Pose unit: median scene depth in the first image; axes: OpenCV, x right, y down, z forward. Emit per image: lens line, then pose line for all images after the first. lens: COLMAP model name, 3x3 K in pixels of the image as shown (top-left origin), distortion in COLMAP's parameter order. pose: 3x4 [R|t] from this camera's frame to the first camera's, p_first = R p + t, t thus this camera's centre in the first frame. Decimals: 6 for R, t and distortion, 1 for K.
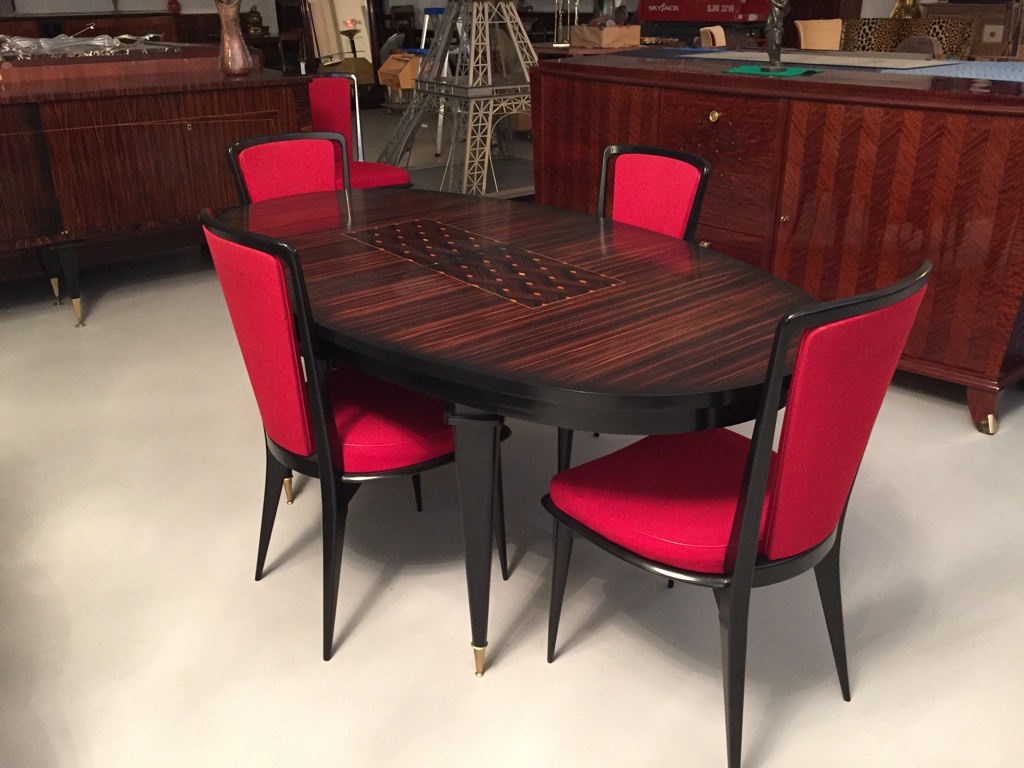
lens RADIAL K [[881.3, 0, 507.8], [0, 881.3, 386.4], [0, 0, 1]] dist [0.049310, -0.029005]
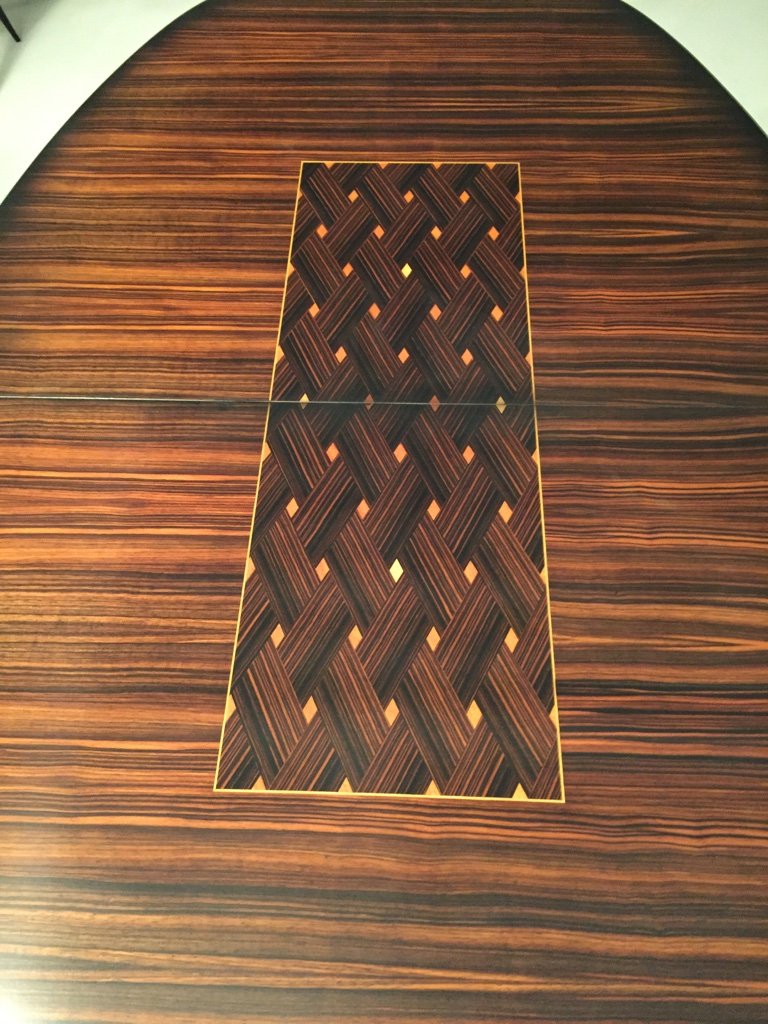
lens RADIAL K [[881.3, 0, 382.3], [0, 881.3, 510.6], [0, 0, 1]] dist [0.049310, -0.029005]
pose [[0.756884, 0.545773, -0.359525, 0.142685], [-0.265824, 0.759637, 0.593539, -0.393578], [0.597047, -0.353670, 0.720037, 0.751136]]
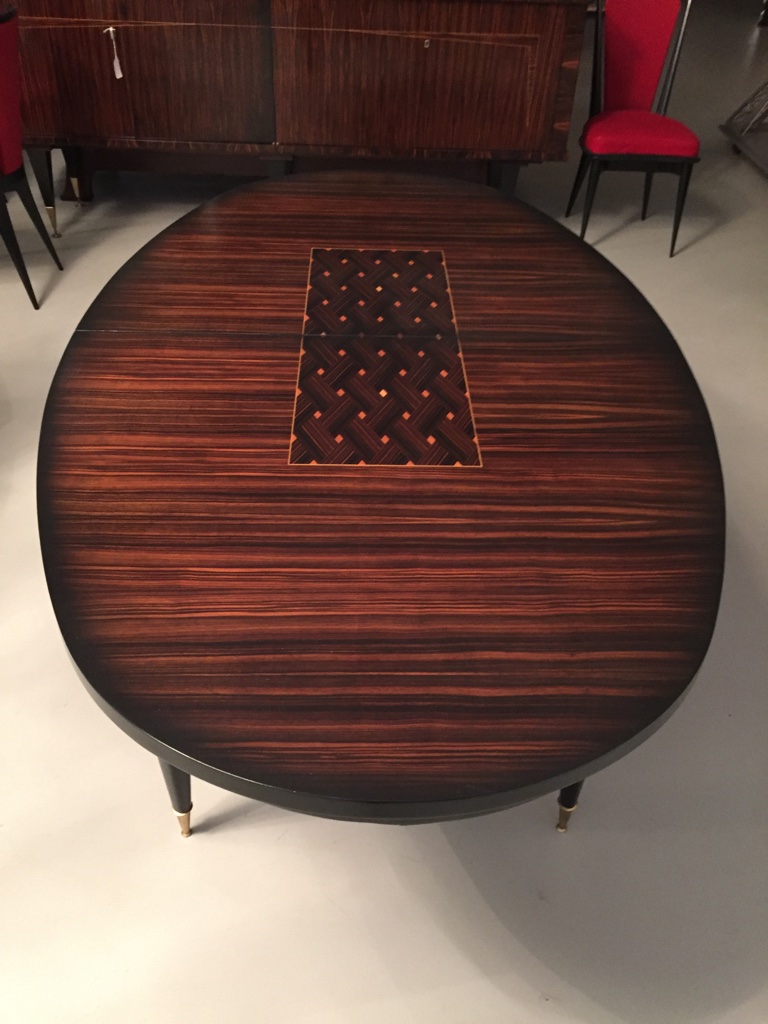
lens RADIAL K [[881.3, 0, 384.0], [0, 881.3, 512.4], [0, 0, 1]] dist [0.049310, -0.029005]
pose [[0.793466, 0.400542, -0.458234, 0.381162], [-0.287211, 0.910232, 0.298307, -0.257027], [0.536584, -0.105086, 0.837278, 0.433329]]
